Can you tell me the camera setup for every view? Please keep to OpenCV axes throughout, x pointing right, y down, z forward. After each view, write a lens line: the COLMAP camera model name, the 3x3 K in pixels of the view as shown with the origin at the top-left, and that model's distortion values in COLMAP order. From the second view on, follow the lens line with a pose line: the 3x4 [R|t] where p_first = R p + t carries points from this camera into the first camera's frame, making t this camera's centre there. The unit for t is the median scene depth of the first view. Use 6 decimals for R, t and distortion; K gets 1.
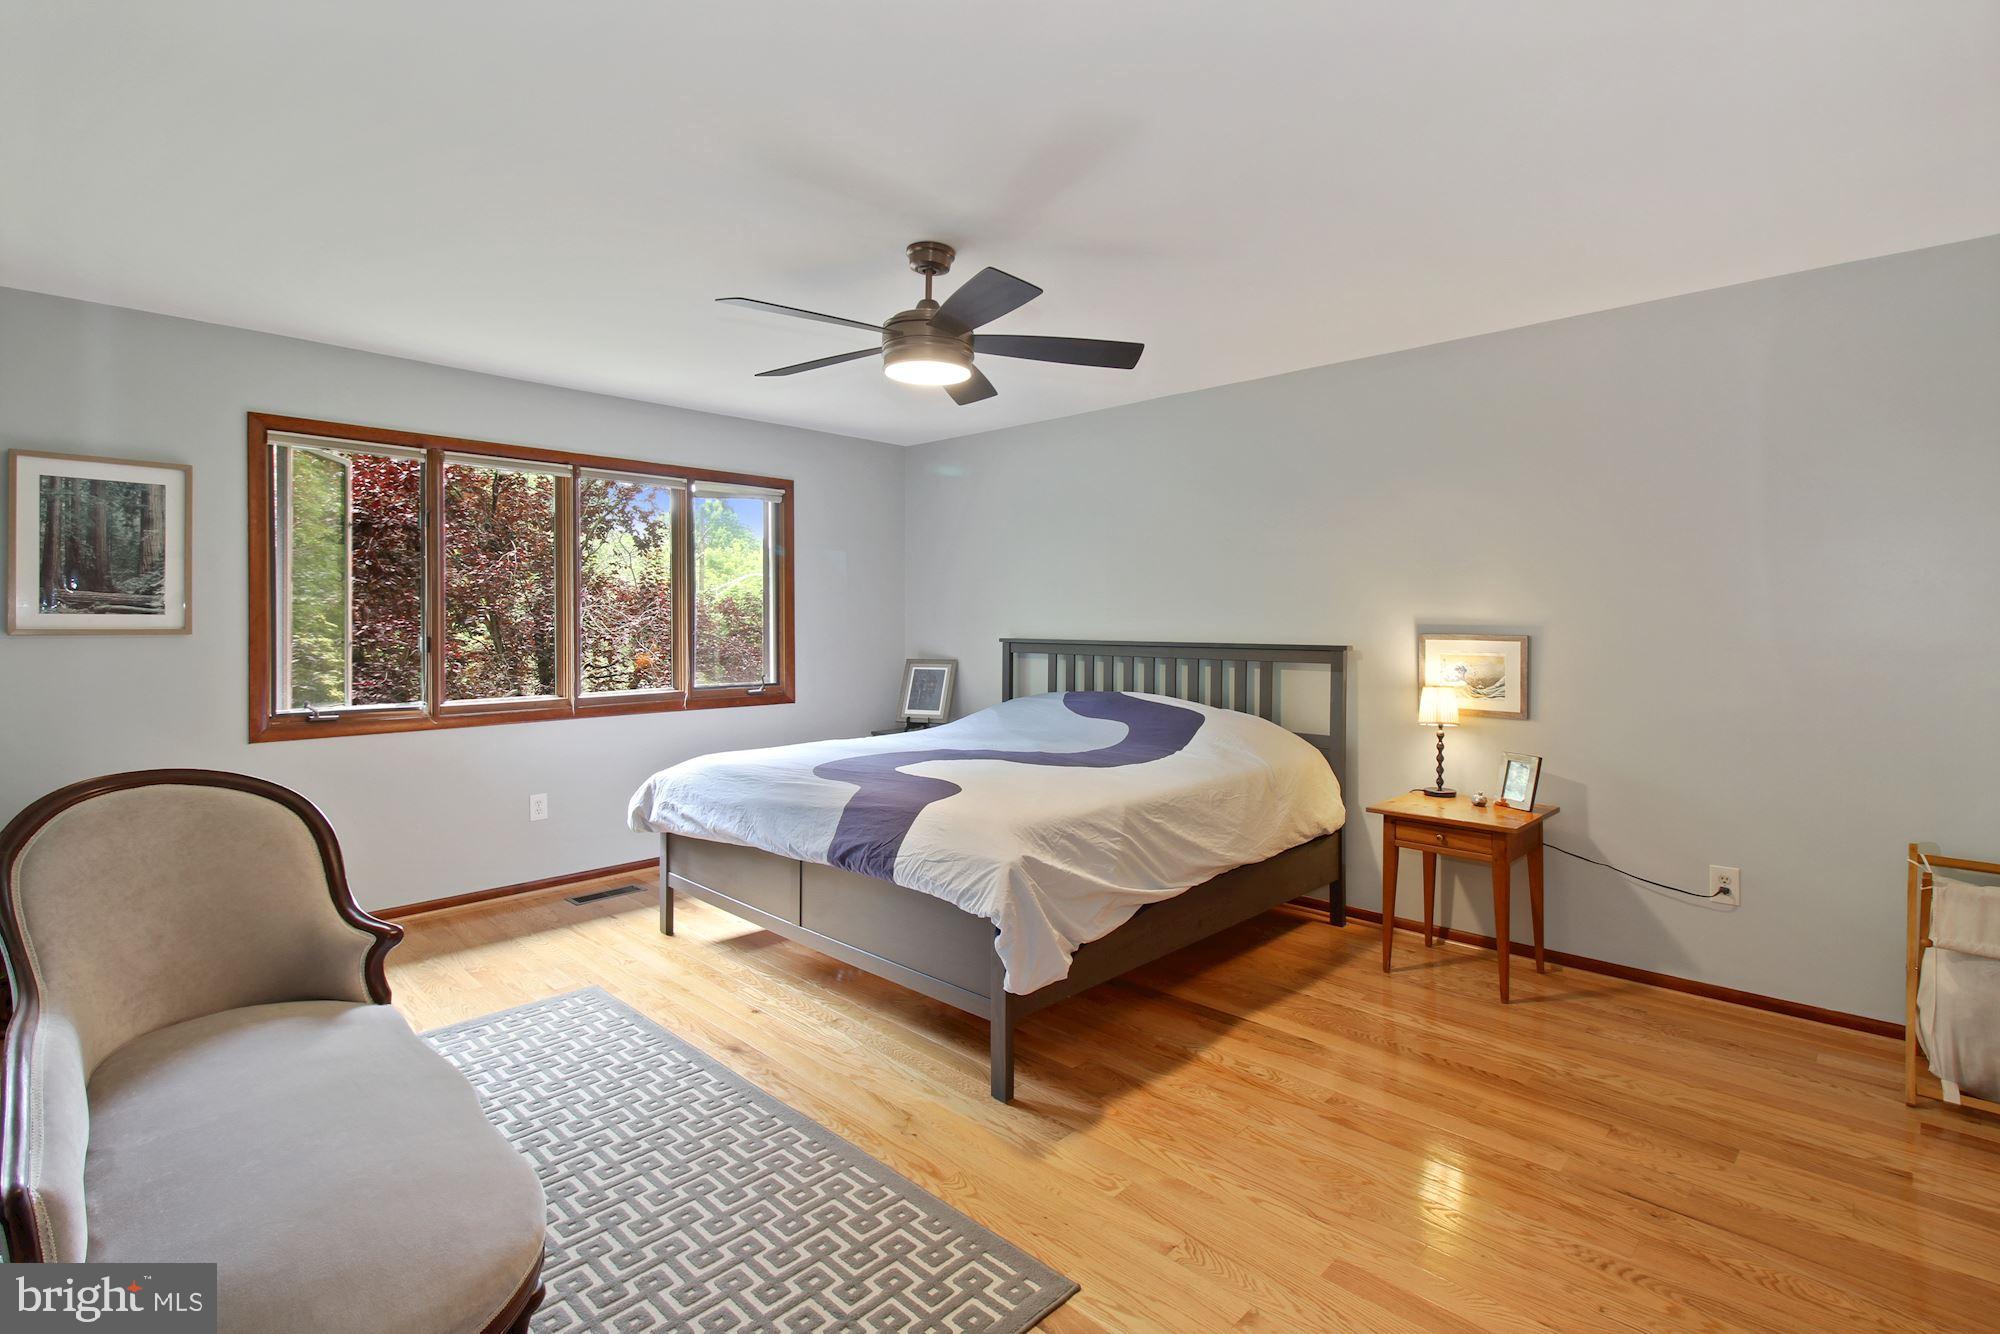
lens RADIAL K [[955.8, 0, 990.9], [0, 955.8, 619.7], [0, 0, 1]] dist [0.019791, -0.008438]
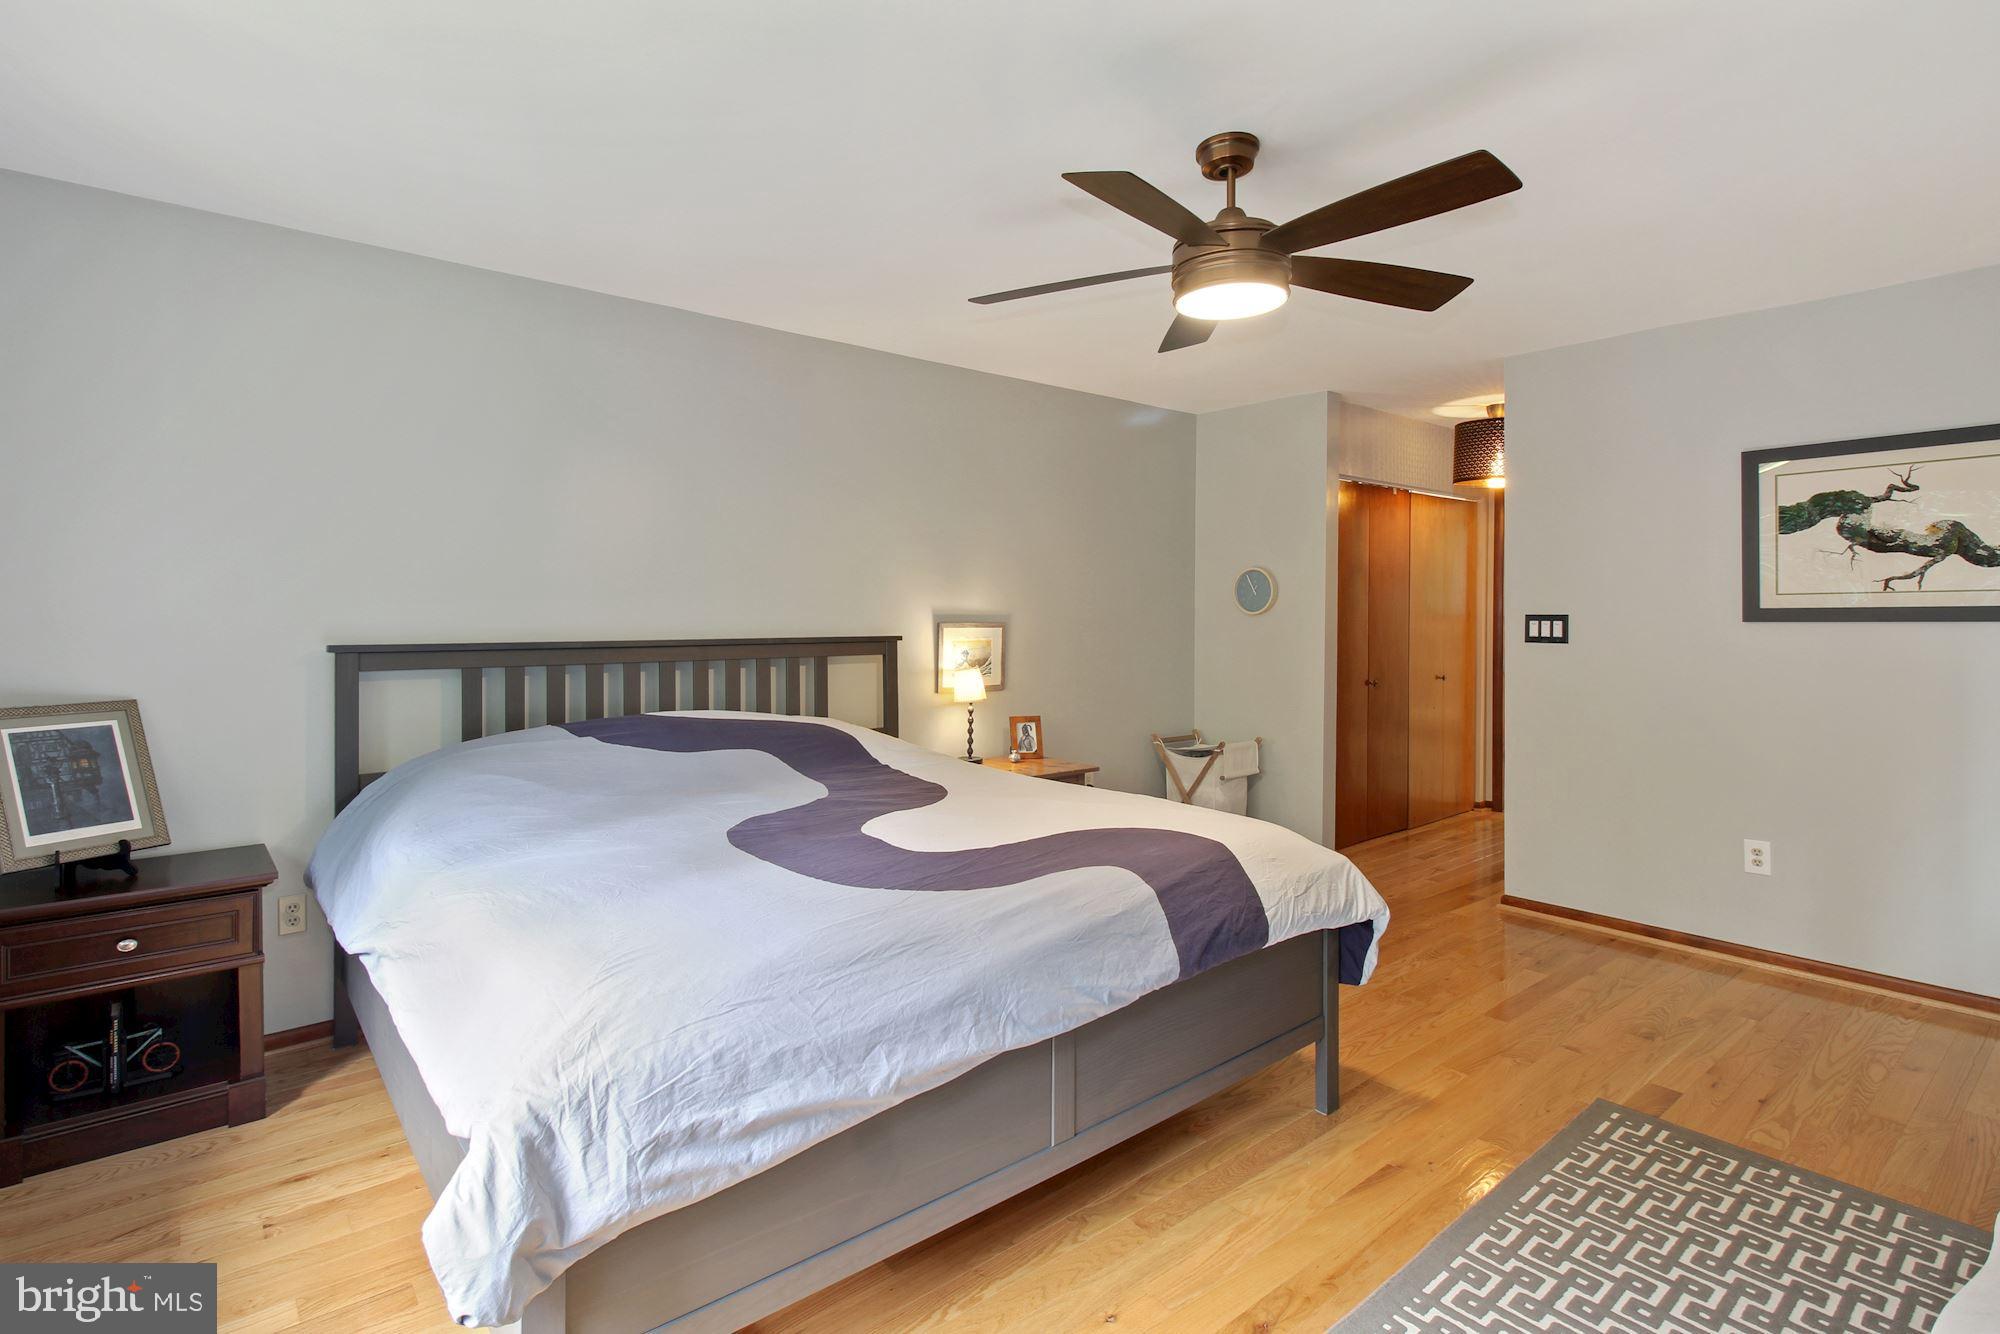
lens RADIAL K [[955.8, 0, 1016.6], [0, 955.8, 610.3], [0, 0, 1]] dist [0.019791, -0.008438]
pose [[0.100772, -0.000735, 0.994909, -0.740114], [-0.001806, 0.999998, 0.000922, -0.001652], [-0.994908, -0.001890, 0.100770, 0.918395]]
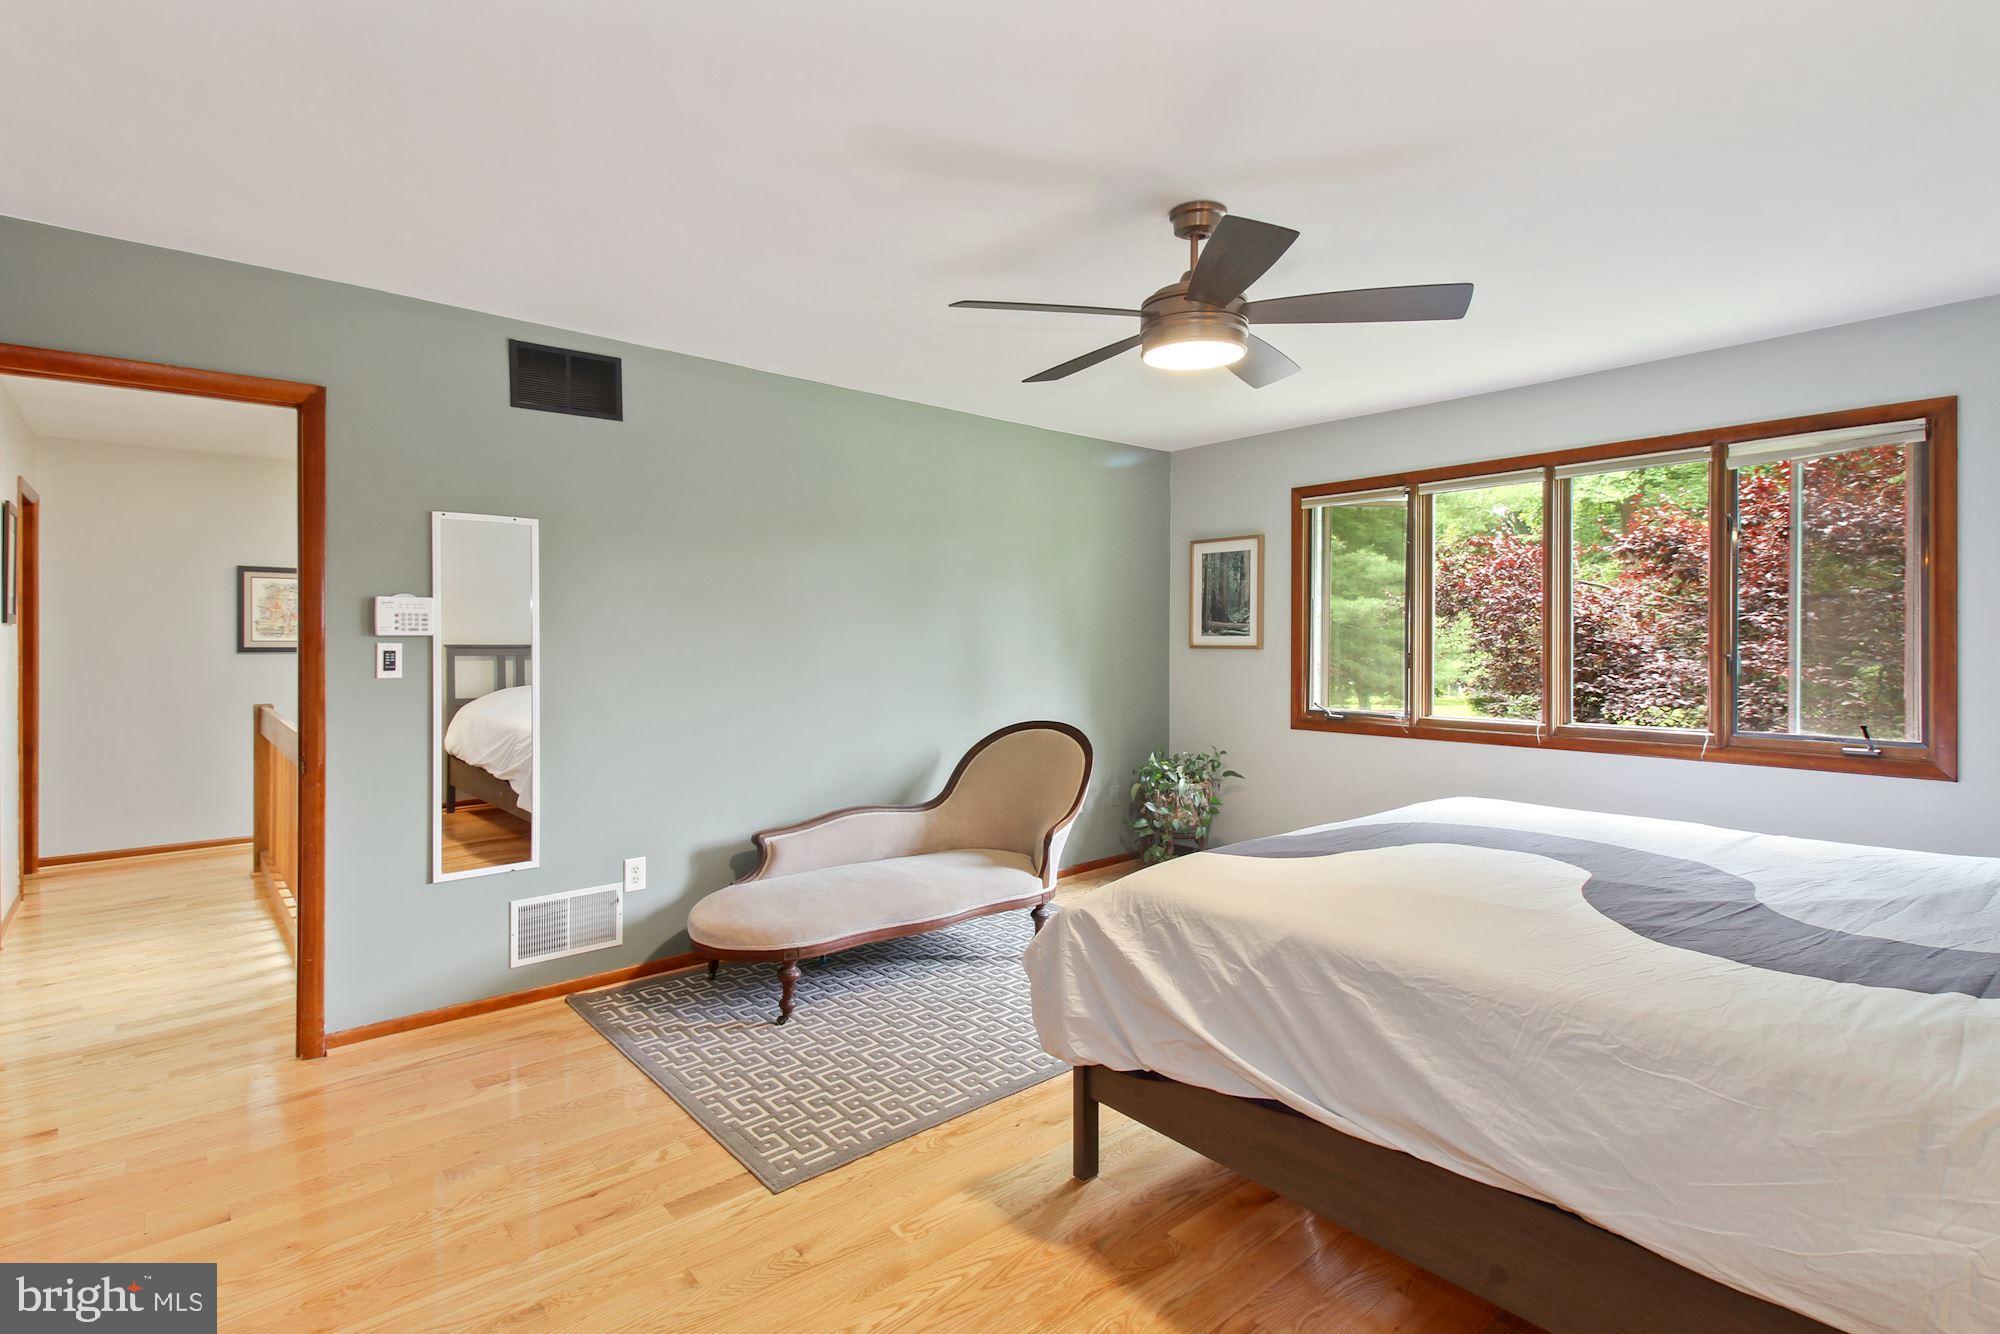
lens RADIAL K [[955.8, 0, 984.3], [0, 955.8, 657.3], [0, 0, 1]] dist [0.019791, -0.008438]
pose [[-0.101690, 0.016956, -0.994672, 0.678811], [0.001734, 0.999856, 0.016868, 0.001872], [0.994815, -0.000009, -0.101704, 0.751010]]
